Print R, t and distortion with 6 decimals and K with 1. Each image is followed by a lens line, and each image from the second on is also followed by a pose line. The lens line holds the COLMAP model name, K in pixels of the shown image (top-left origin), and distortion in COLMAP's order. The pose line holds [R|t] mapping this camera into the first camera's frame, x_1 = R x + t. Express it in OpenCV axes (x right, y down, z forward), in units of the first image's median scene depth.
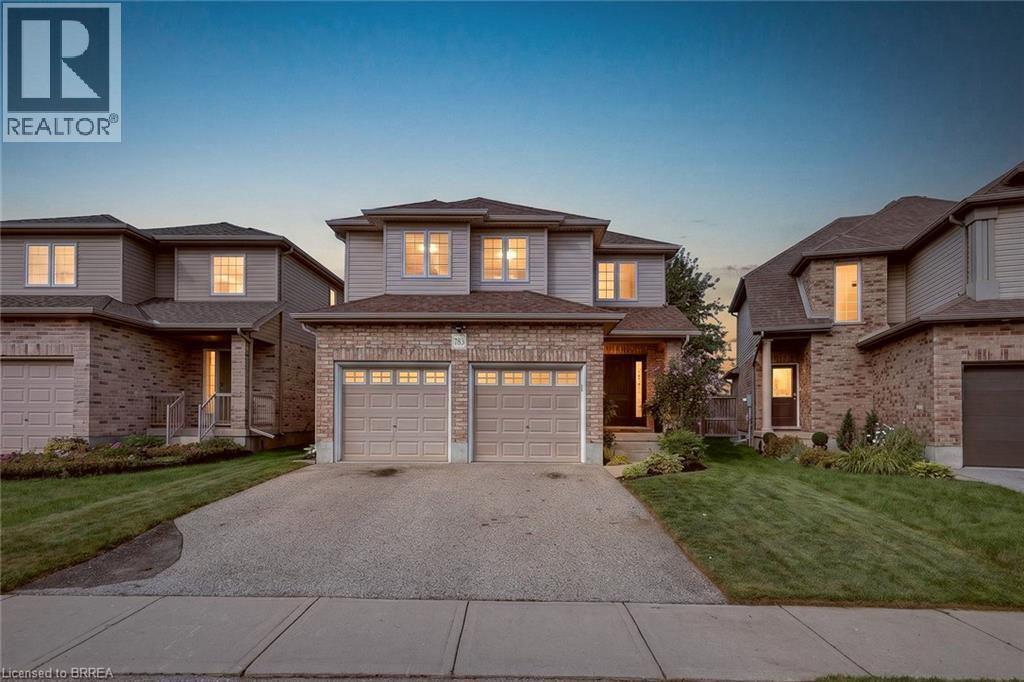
lens RADIAL K [[566.0, 0, 505.8], [0, 566.0, 397.2], [0, 0, 1]] dist [-0.000700, -0.000186]
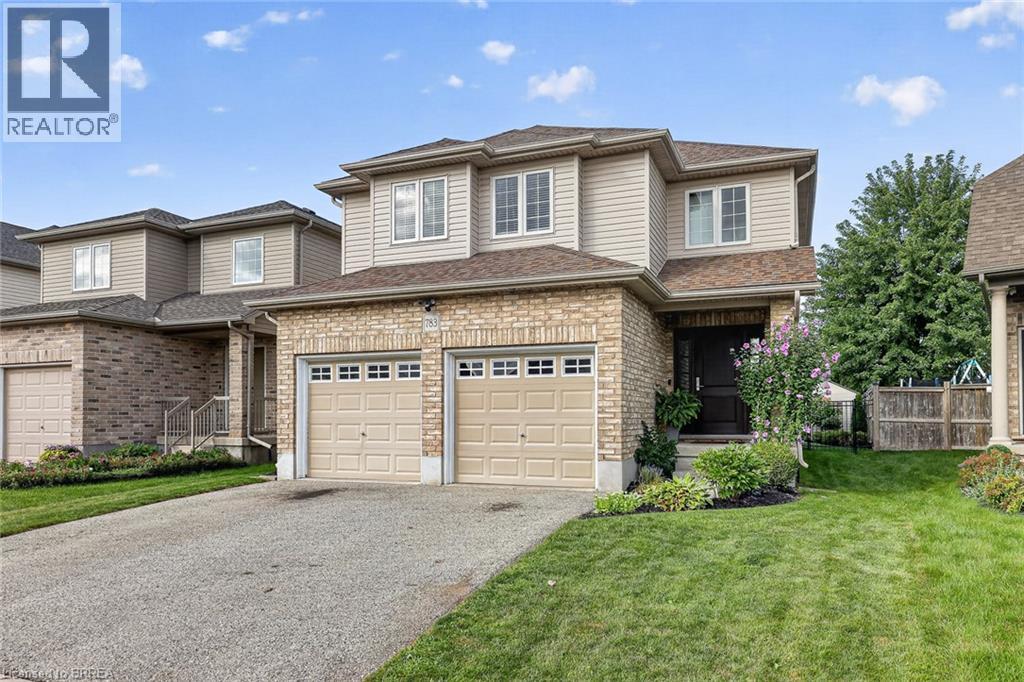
lens RADIAL K [[719.7, 0, 465.8], [0, 719.7, 391.8], [0, 0, 1]] dist [-0.003554, 0.001083]
pose [[0.923526, -0.021585, -0.382928, 0.310162], [0.020773, 0.999765, -0.006255, 0.000682], [0.382972, -0.002178, 0.923757, 0.127168]]
